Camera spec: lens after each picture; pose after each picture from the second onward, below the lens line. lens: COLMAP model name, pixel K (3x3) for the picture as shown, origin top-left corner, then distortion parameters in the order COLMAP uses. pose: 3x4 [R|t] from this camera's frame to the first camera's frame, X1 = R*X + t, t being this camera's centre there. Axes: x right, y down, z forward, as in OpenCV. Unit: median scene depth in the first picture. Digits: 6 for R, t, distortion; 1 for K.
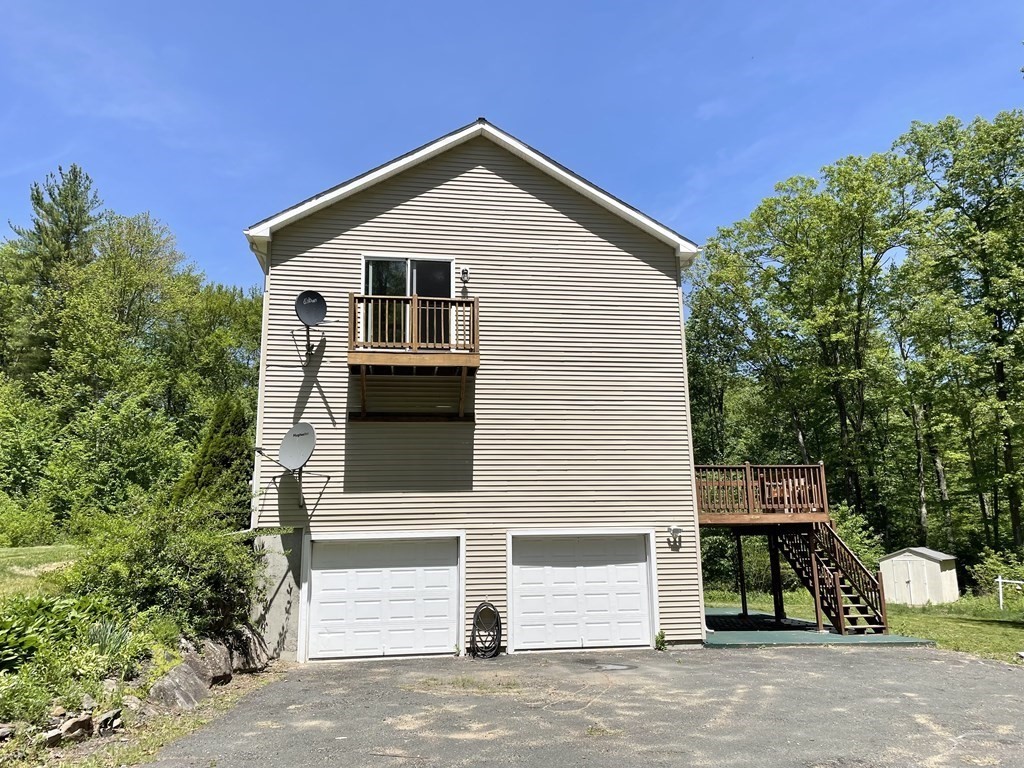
lens RADIAL K [[774.7, 0, 514.6], [0, 774.7, 385.8], [0, 0, 1]] dist [0.055222, -0.024944]
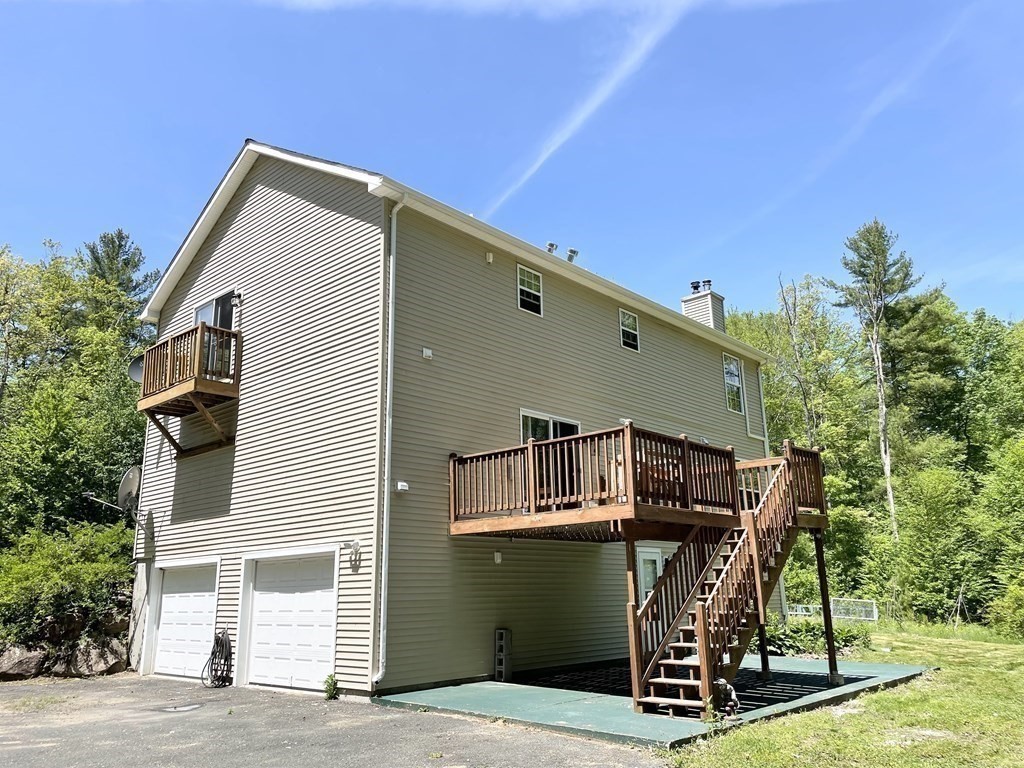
lens RADIAL K [[774.7, 0, 512.9], [0, 774.7, 389.5], [0, 0, 1]] dist [0.055222, -0.024944]
pose [[0.629256, -0.189301, -0.753792, 0.929645], [0.171963, 0.979757, -0.102495, 0.140838], [0.757935, -0.065129, 0.649071, 0.629774]]
